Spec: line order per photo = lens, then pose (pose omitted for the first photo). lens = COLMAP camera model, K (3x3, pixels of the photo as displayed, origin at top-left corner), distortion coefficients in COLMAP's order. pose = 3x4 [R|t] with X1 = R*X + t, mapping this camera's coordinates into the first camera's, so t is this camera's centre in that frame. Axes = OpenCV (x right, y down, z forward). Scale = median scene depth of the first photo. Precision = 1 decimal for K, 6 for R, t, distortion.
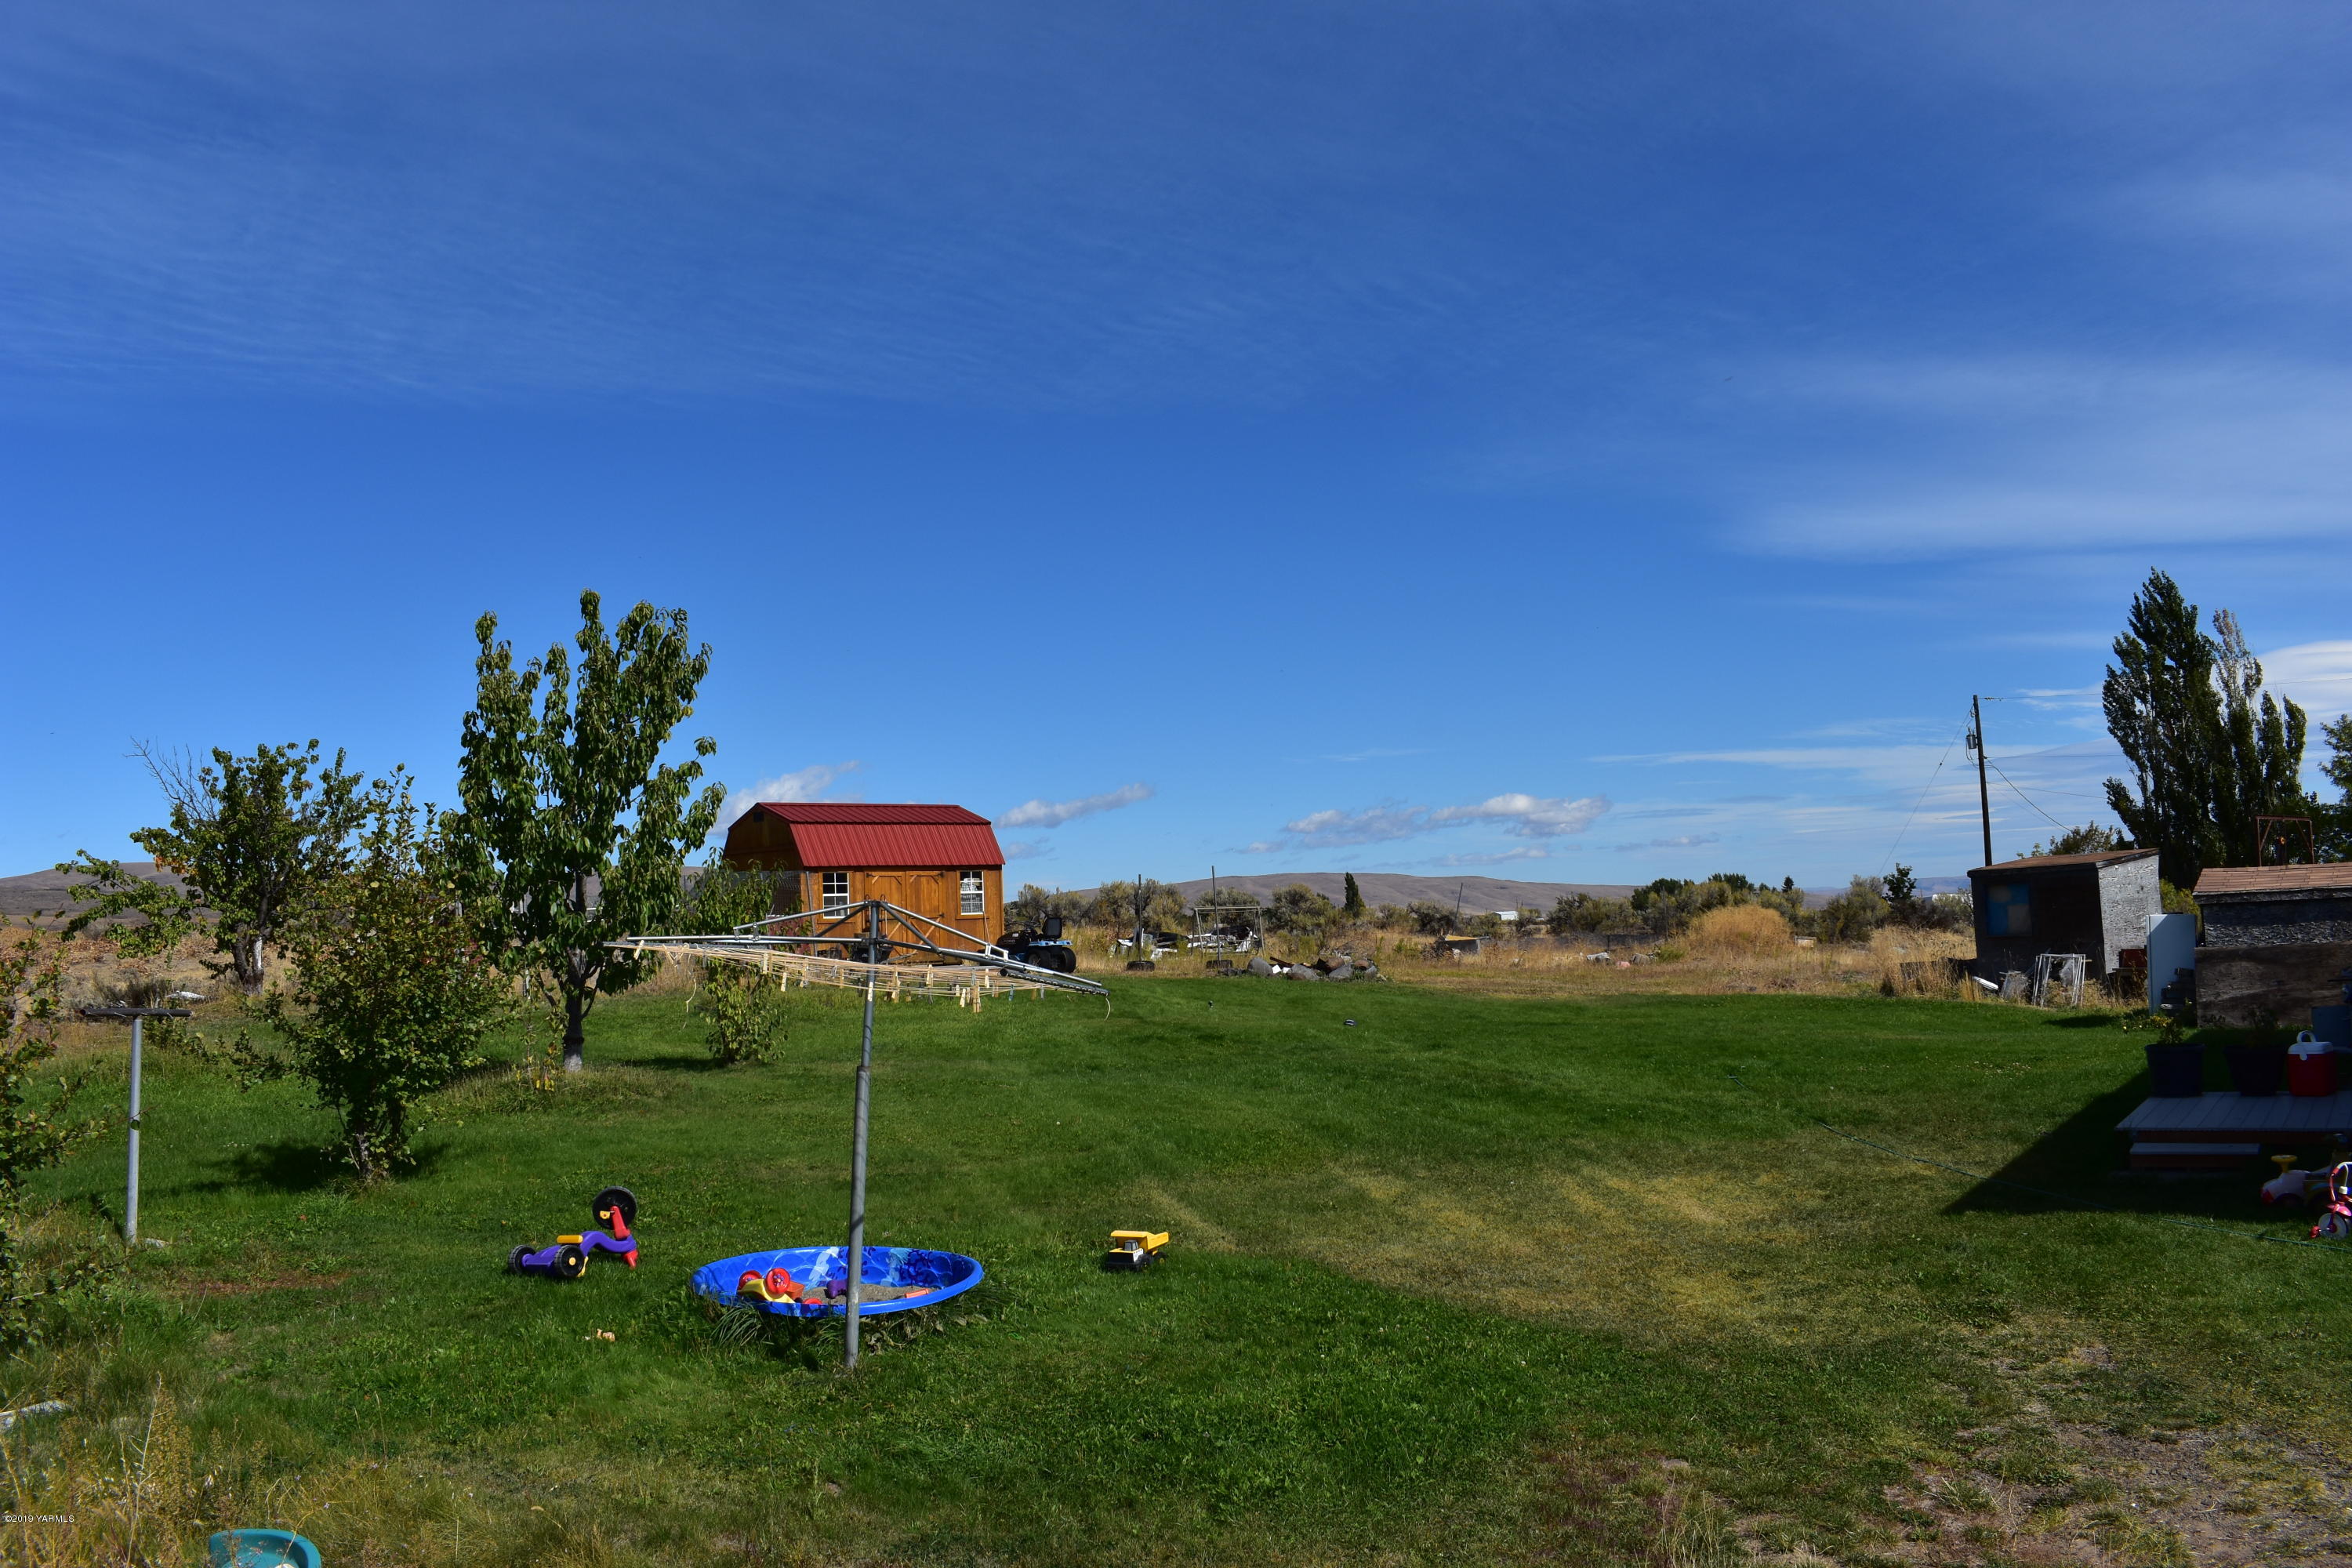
lens RADIAL K [[1985.9, 0, 1170.3], [0, 1985.9, 791.9], [0, 0, 1]] dist [-0.085109, 0.017731]
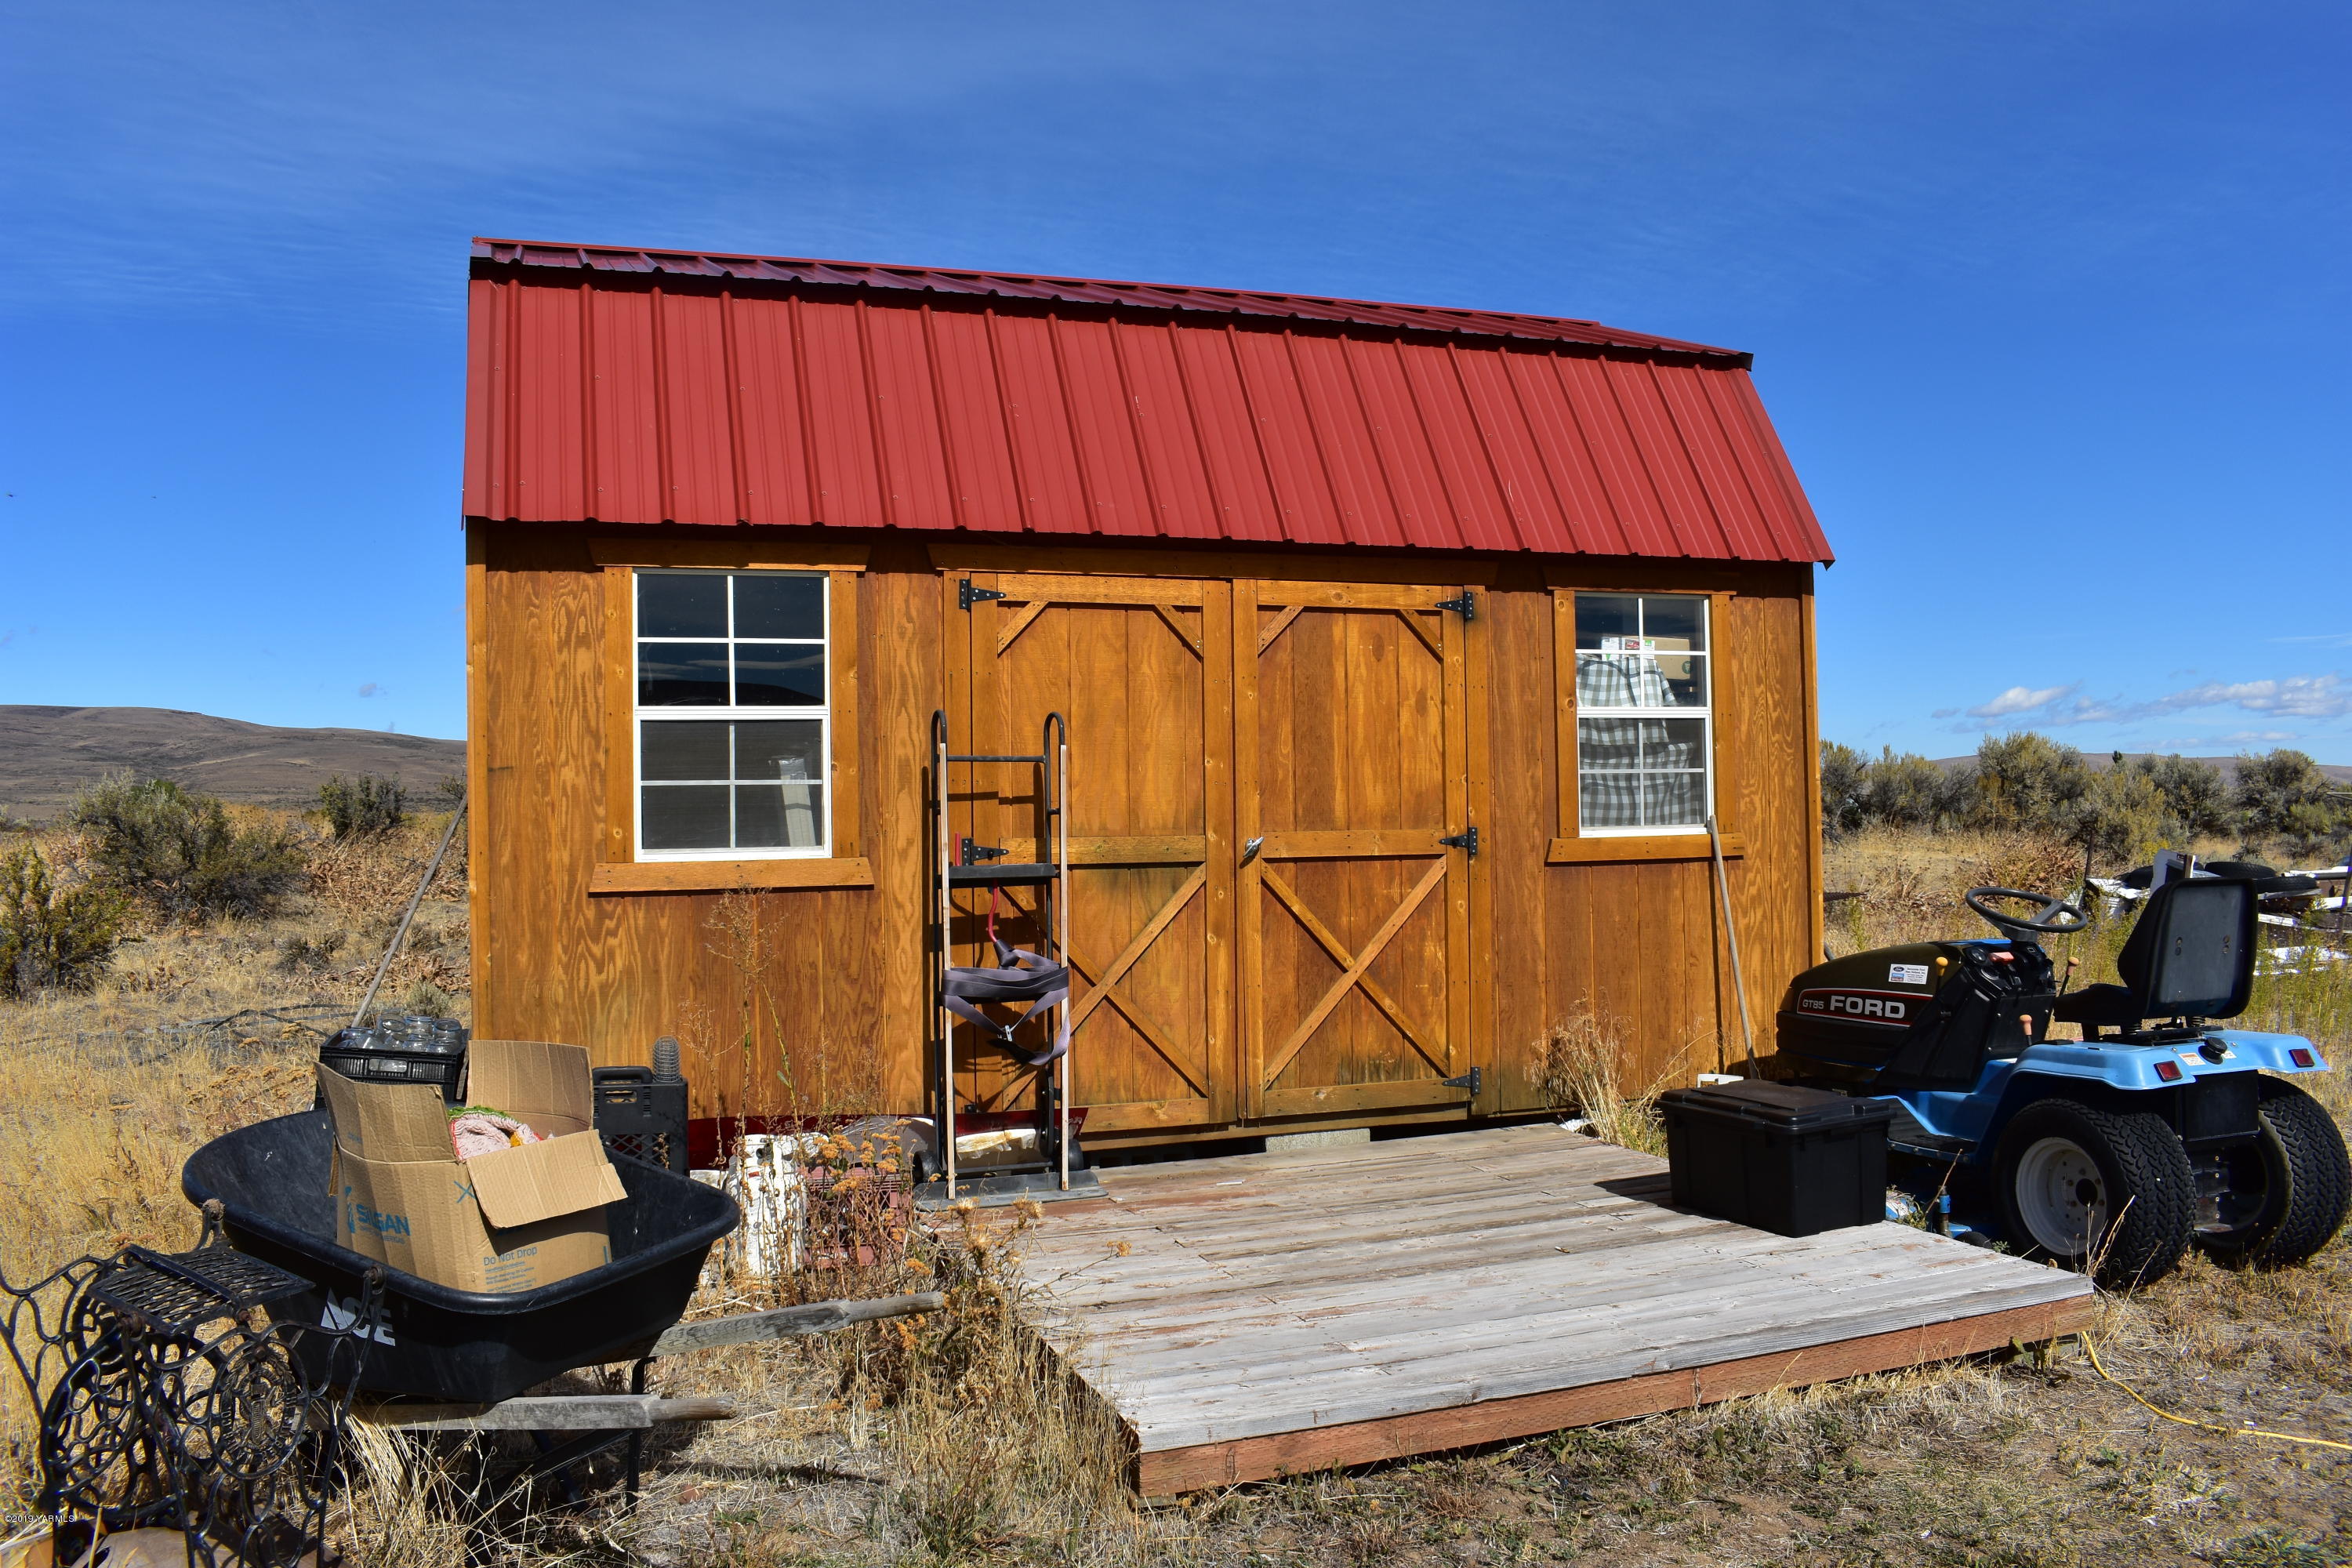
lens RADIAL K [[1818.6, 0, 1178.5], [0, 1818.6, 783.3], [0, 0, 1]] dist [-0.102377, 0.021403]
pose [[0.924181, 0.014358, -0.381686, -0.077295], [0.008521, 0.998270, 0.058184, 0.047553], [0.381861, -0.057025, 0.922459, 0.840243]]
